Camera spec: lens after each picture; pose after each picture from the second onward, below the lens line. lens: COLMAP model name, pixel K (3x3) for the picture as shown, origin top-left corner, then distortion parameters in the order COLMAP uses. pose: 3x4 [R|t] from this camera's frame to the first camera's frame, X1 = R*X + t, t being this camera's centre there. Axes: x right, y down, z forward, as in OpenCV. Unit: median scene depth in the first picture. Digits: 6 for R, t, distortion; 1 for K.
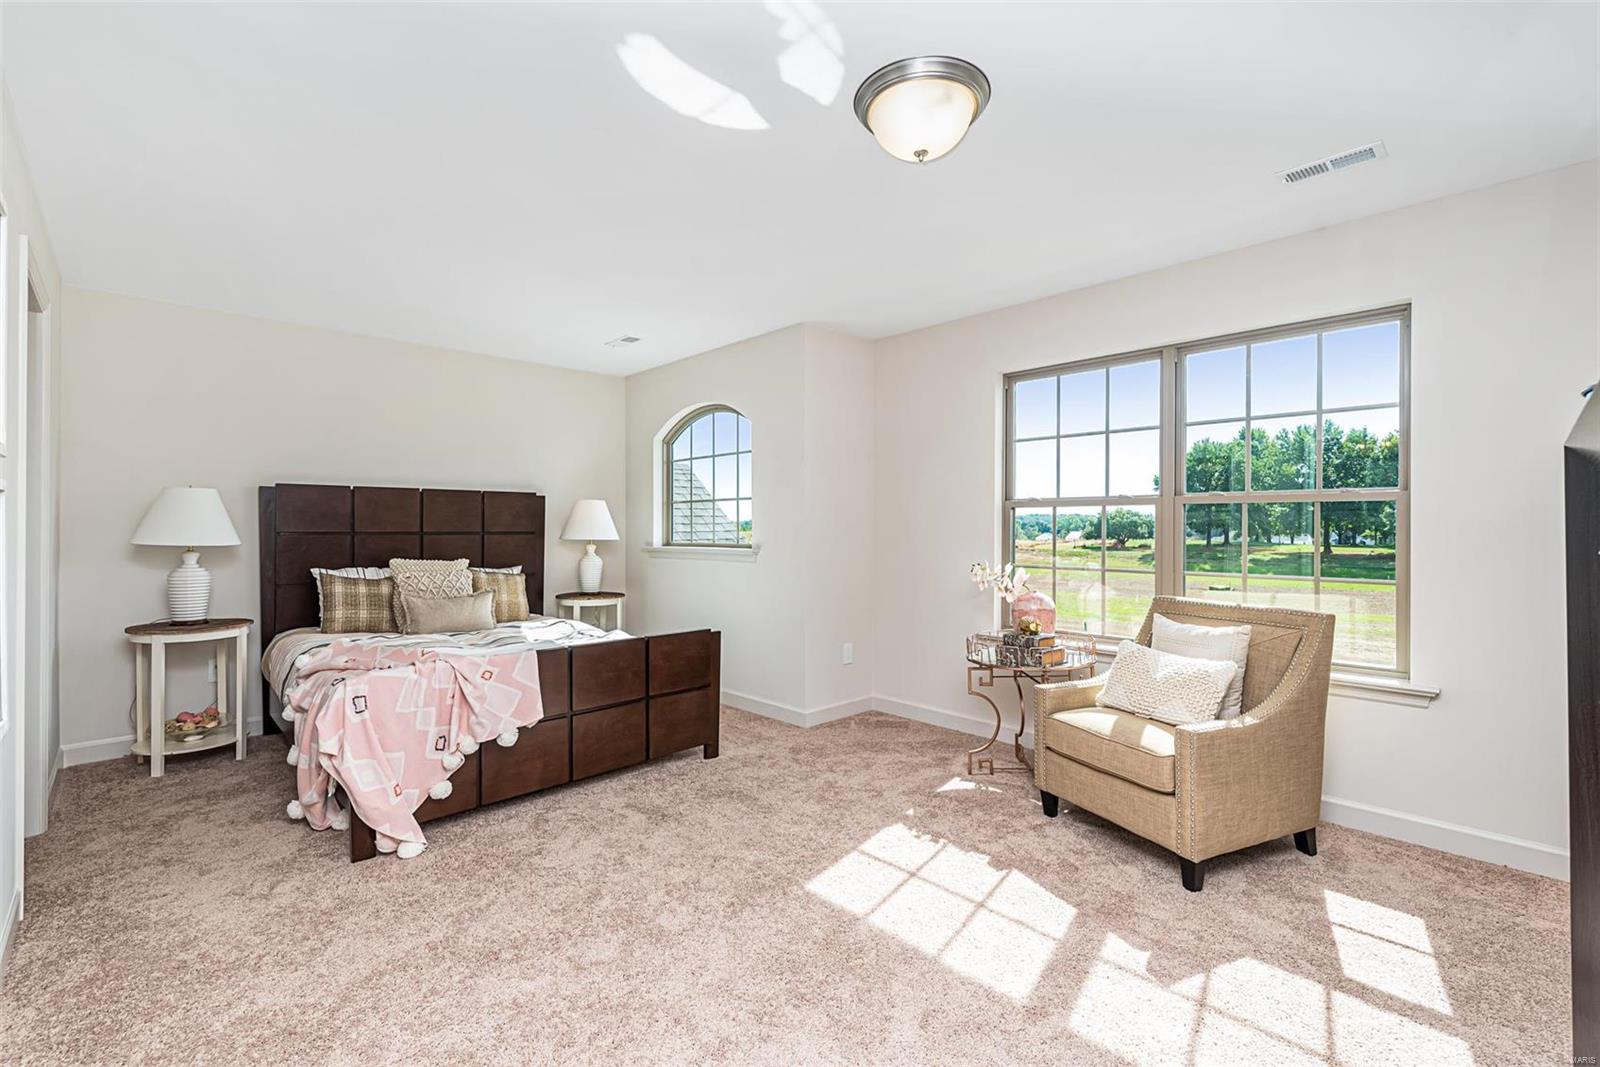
lens RADIAL K [[699.2, 0, 805.1], [0, 699.2, 521.3], [0, 0, 1]] dist [-0.000832, -0.000482]
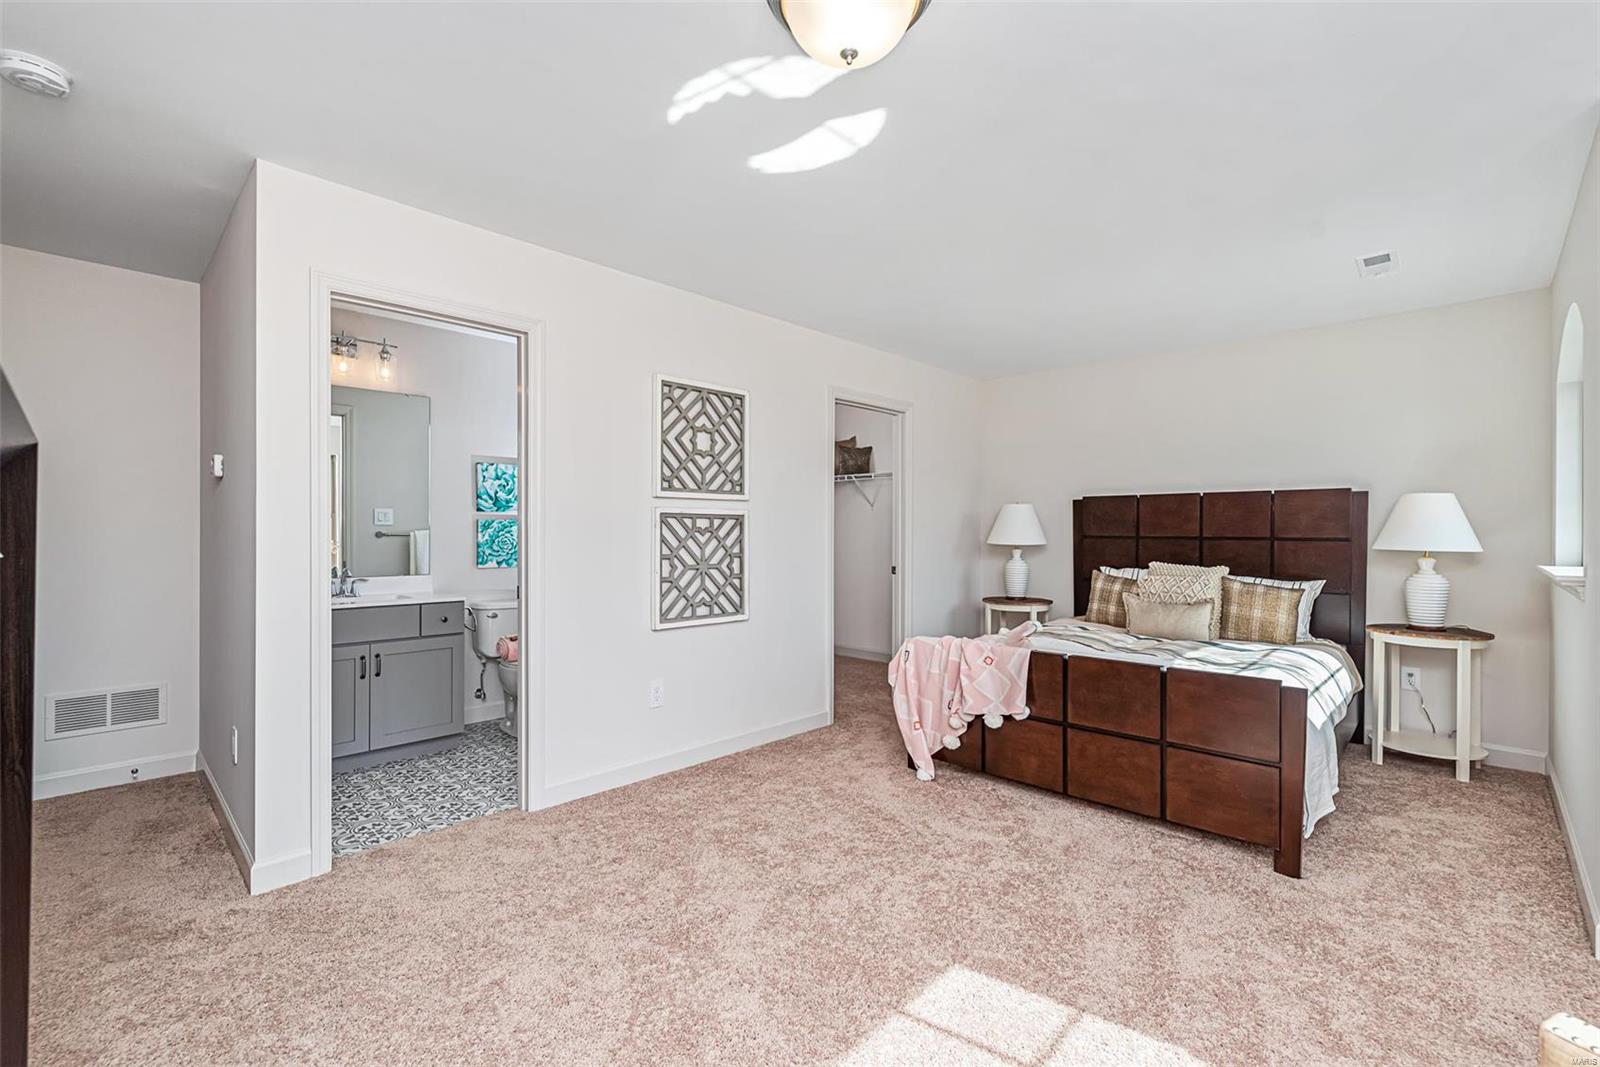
lens RADIAL K [[690.2, 0, 800.0], [0, 690.2, 533.5], [0, 0, 1]] dist [-0.002690, -0.000269]
pose [[0.028455, 0.003483, -0.999589, 0.459281], [0.005747, 0.999977, 0.003648, 0.003939], [0.999579, -0.005848, 0.028434, 0.455379]]
